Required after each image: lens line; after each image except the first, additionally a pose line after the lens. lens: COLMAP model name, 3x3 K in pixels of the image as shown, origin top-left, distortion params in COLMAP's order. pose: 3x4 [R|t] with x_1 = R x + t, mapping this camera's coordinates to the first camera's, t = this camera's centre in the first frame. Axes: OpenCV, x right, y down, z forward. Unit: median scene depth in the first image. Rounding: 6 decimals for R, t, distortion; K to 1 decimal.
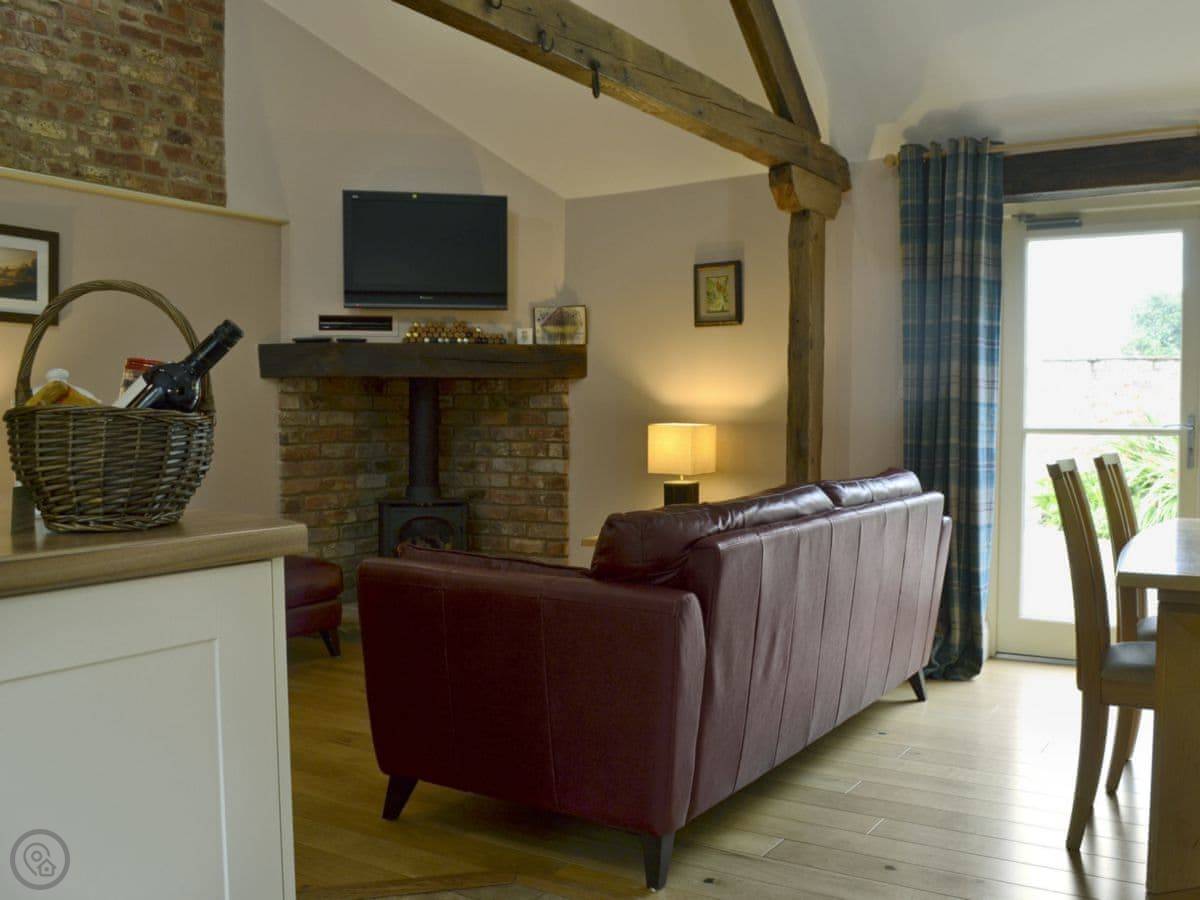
lens RADIAL K [[1099.8, 0, 601.1], [0, 1099.8, 451.6], [0, 0, 1]] dist [-0.082868, 0.000000]
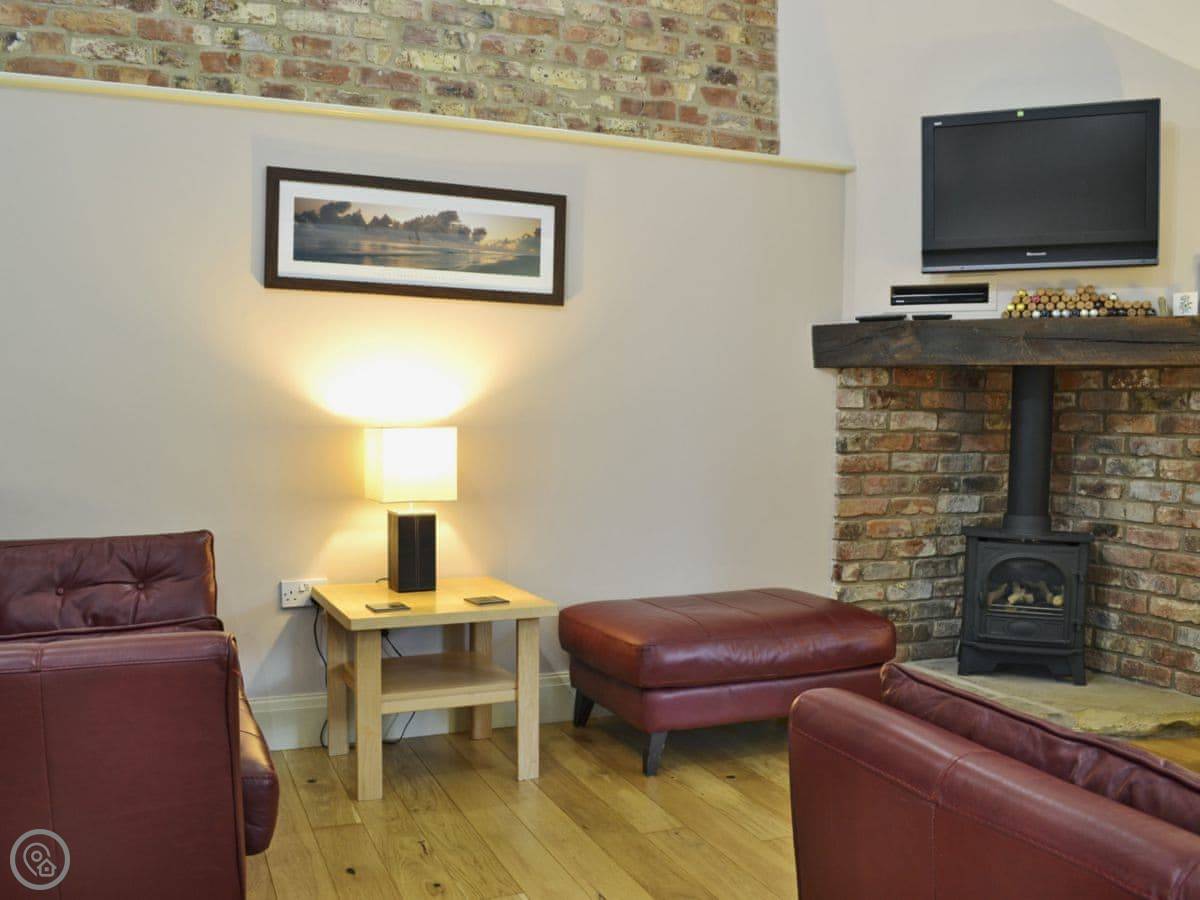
lens RADIAL K [[1099.8, 0, 572.5], [0, 1099.8, 476.7], [0, 0, 1]] dist [-0.082868, 0.000000]
pose [[0.826766, 0.039595, -0.561151, -0.007973], [-0.028107, 0.999182, 0.029091, -0.006747], [0.561844, -0.008279, 0.827202, 0.239784]]
